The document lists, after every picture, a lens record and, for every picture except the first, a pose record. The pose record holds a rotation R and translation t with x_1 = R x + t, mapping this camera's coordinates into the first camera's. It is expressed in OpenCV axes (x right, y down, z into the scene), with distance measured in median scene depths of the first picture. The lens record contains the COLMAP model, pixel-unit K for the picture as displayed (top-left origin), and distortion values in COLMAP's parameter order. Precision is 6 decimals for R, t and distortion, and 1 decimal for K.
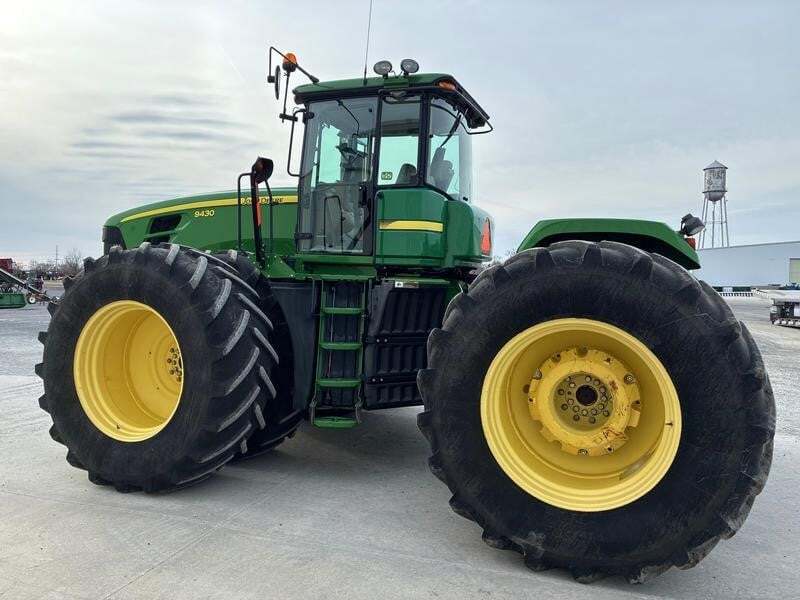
lens RADIAL K [[601.4, 0, 404.6], [0, 601.4, 299.3], [0, 0, 1]] dist [0.054658, -0.062290]
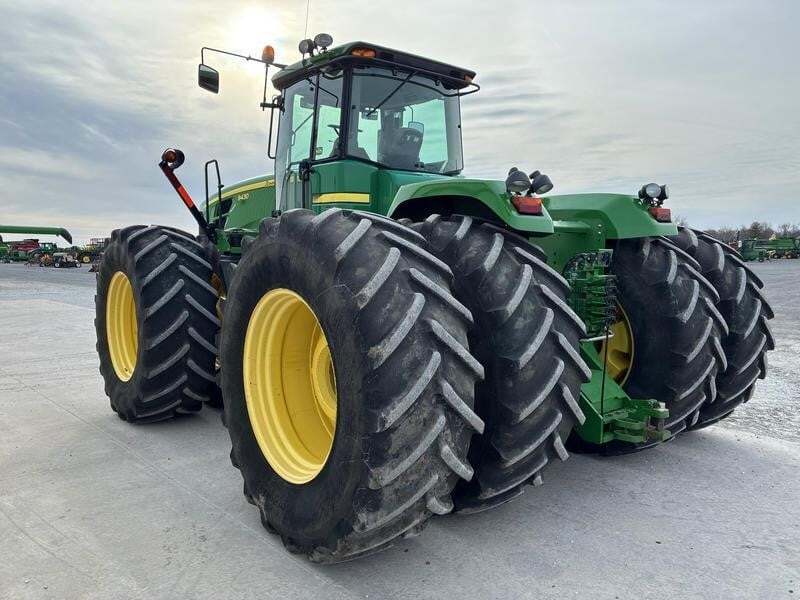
lens RADIAL K [[600.7, 0, 402.0], [0, 600.7, 301.7], [0, 0, 1]] dist [0.059908, -0.071810]
pose [[0.885315, 0.025866, -0.464271, 0.579593], [-0.002899, 0.998739, 0.050114, -0.000205], [0.464982, -0.043021, 0.884274, 0.135446]]
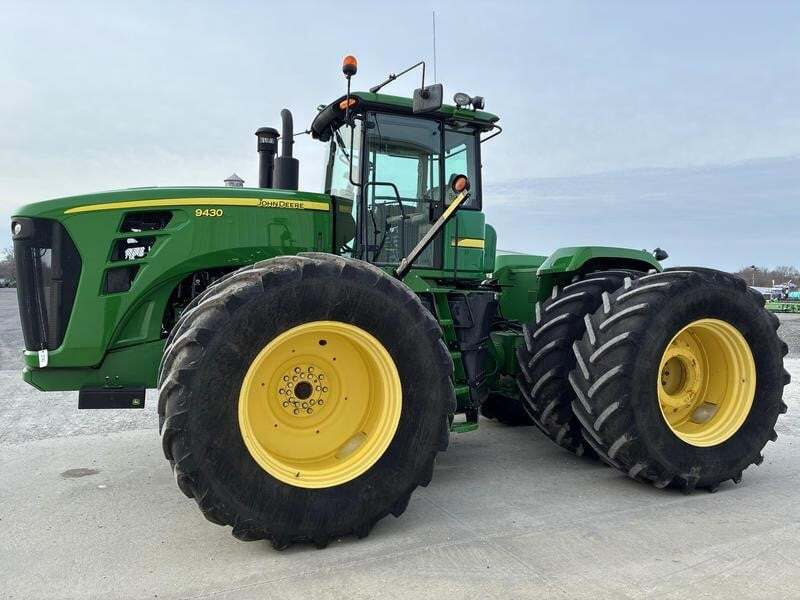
lens RADIAL K [[601.4, 0, 404.6], [0, 601.4, 299.3], [0, 0, 1]] dist [0.054658, -0.062290]
pose [[0.727554, -0.020896, 0.685732, -0.849731], [0.022684, 0.999722, 0.006397, -0.028547], [-0.685675, 0.010901, 0.727826, 0.270935]]
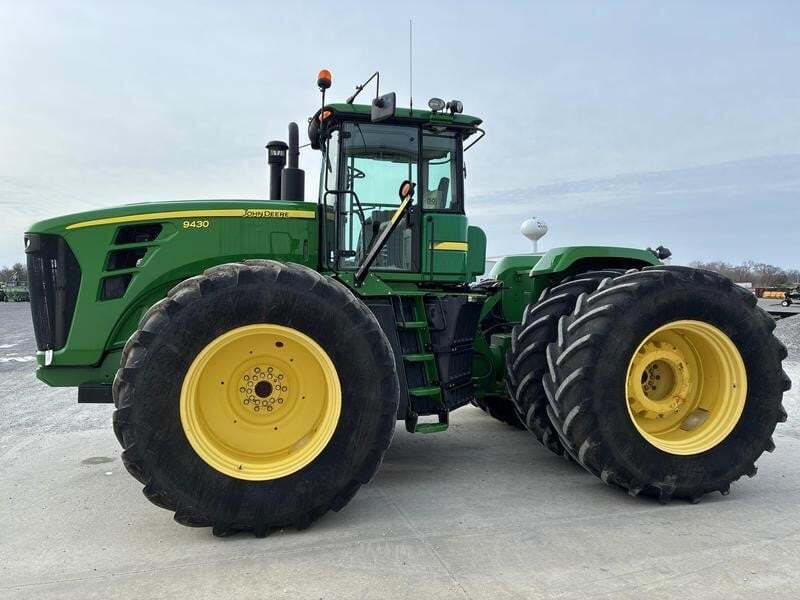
lens RADIAL K [[600.7, 0, 402.0], [0, 600.7, 301.7], [0, 0, 1]] dist [0.059908, -0.071810]
pose [[0.830772, -0.028190, 0.555898, -0.697185], [0.032945, 0.999456, 0.001447, -0.023350], [-0.555637, 0.017112, 0.831249, 0.117371]]
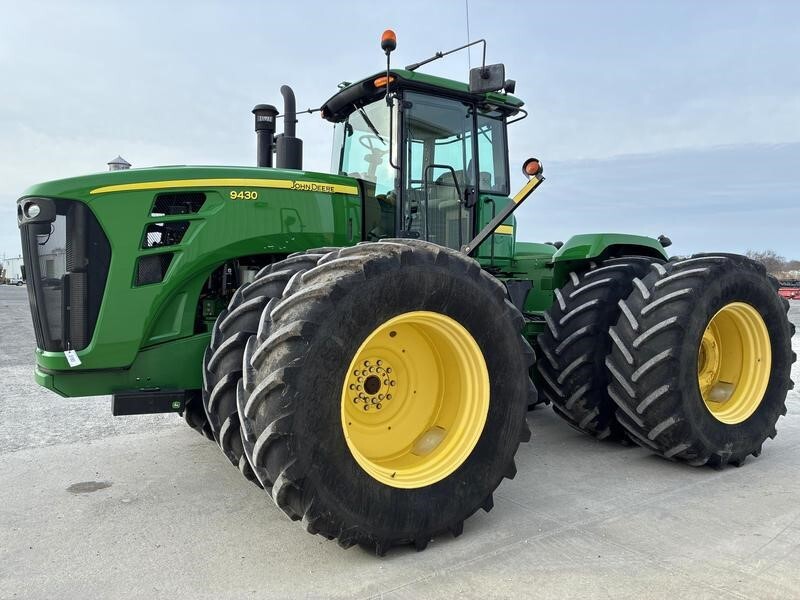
lens RADIAL K [[600.7, 0, 402.0], [0, 600.7, 301.7], [0, 0, 1]] dist [0.059908, -0.071810]
pose [[0.607648, -0.047363, 0.792793, -0.980416], [0.033671, 0.998859, 0.033867, -0.034678], [-0.793492, 0.006115, 0.608550, 0.473713]]
